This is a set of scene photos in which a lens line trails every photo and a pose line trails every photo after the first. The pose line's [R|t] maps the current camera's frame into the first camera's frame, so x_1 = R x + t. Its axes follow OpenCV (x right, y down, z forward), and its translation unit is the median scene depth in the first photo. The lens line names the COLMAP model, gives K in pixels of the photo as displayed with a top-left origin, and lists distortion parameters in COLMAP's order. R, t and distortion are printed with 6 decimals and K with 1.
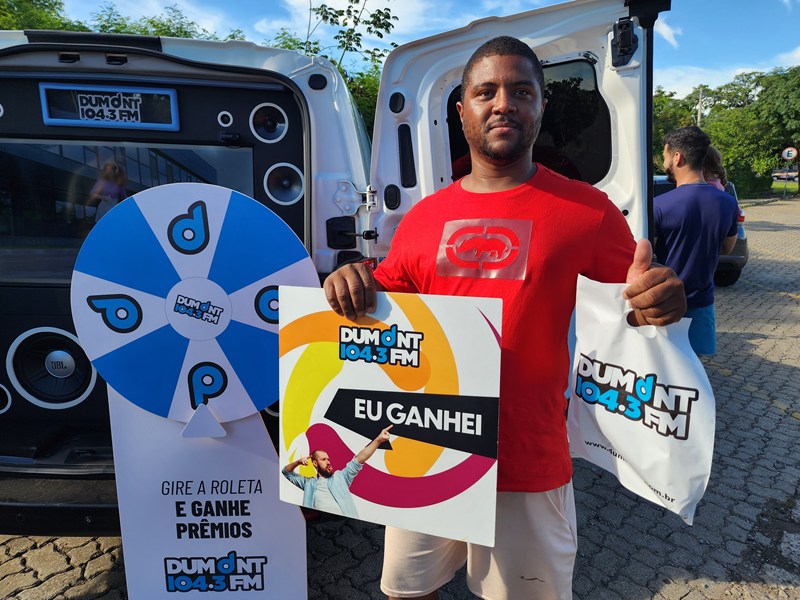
lens RADIAL K [[539.5, 0, 400.1], [0, 539.5, 296.9], [0, 0, 1]] dist [0.056475, -0.053474]
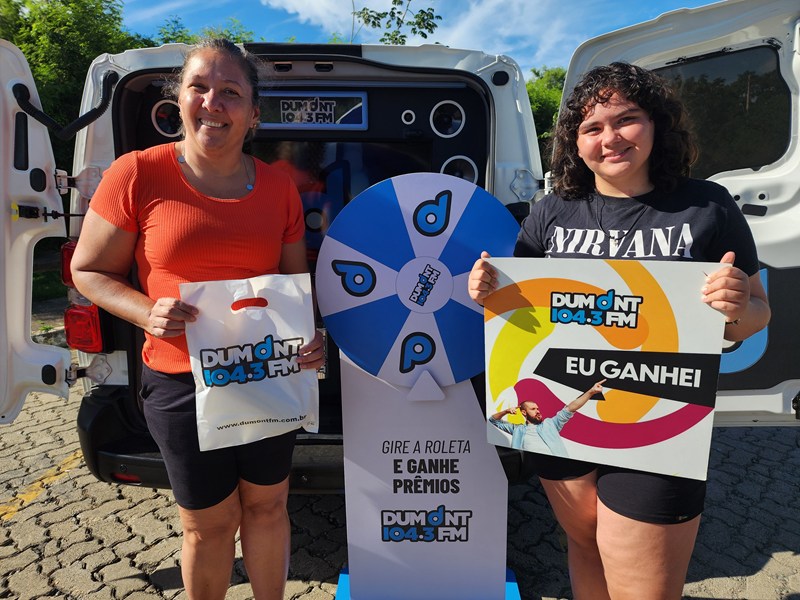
lens RADIAL K [[539.5, 0, 402.1], [0, 539.5, 300.3], [0, 0, 1]] dist [0.056475, -0.053474]
pose [[0.997934, -0.017972, -0.061677, -0.299520], [0.018259, 0.999825, 0.004094, 0.040839], [0.061592, -0.005212, 0.998088, -0.102145]]
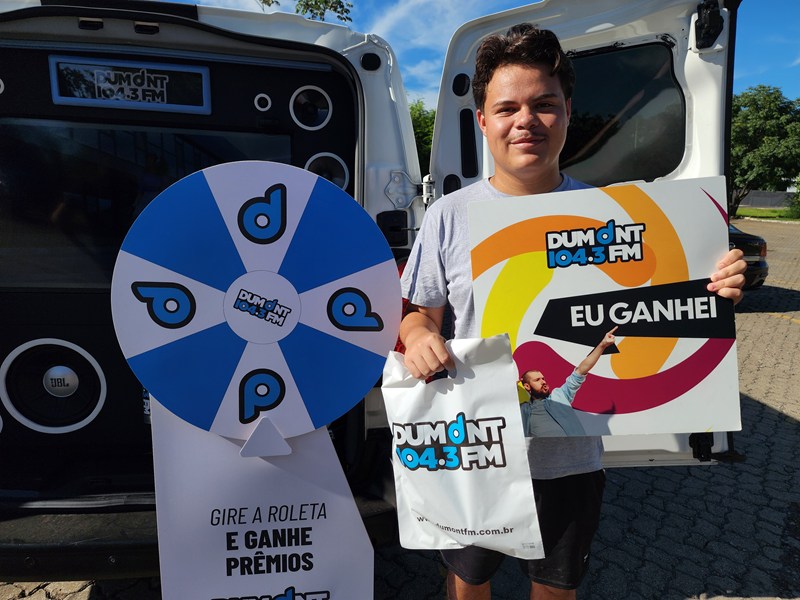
lens RADIAL K [[539.5, 0, 401.4], [0, 539.5, 305.9], [0, 0, 1]] dist [0.056475, -0.053474]
pose [[0.995679, -0.012083, 0.092073, -0.197318], [0.014369, 0.999604, -0.024205, 0.038166], [-0.091744, 0.025423, 0.995458, 0.098647]]
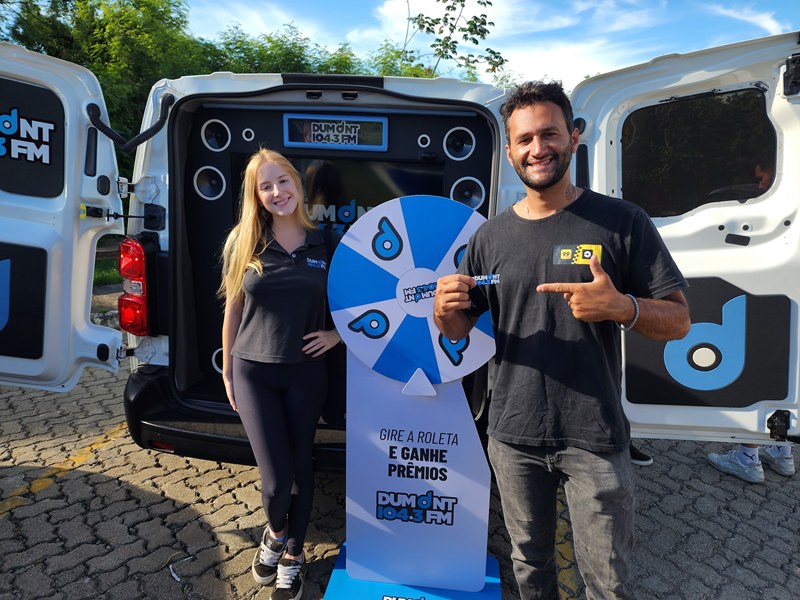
lens RADIAL K [[539.5, 0, 399.3], [0, 539.5, 300.3], [0, 0, 1]] dist [0.056475, -0.053474]
pose [[0.989357, 0.036870, -0.140762, -0.210813], [-0.037017, 0.999313, 0.001573, 0.032273], [0.140724, 0.003654, 0.990042, -0.225866]]
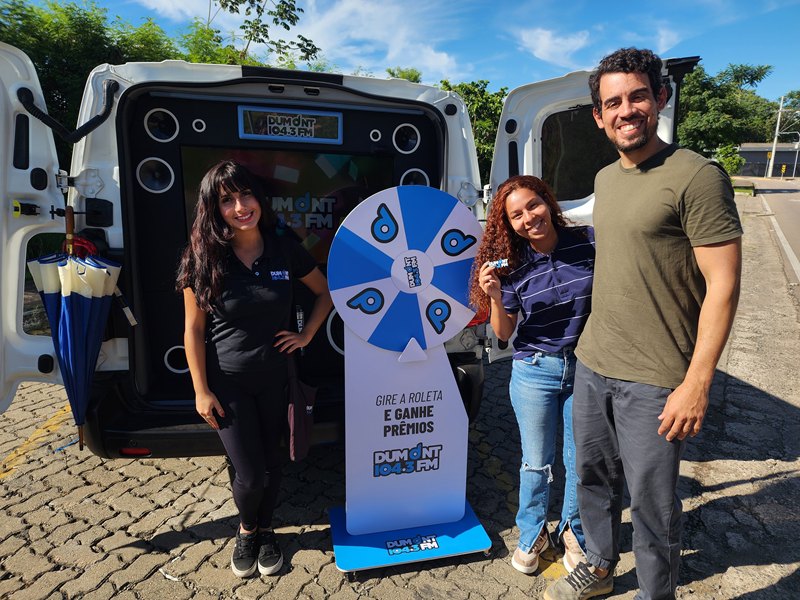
lens RADIAL K [[539.5, 0, 405.1], [0, 539.5, 307.9], [0, 0, 1]] dist [0.056475, -0.053474]
pose [[0.979136, -0.048840, 0.197247, -0.585123], [0.042789, 0.998477, 0.034824, 0.058013], [-0.198648, -0.025657, 0.979735, -0.361691]]
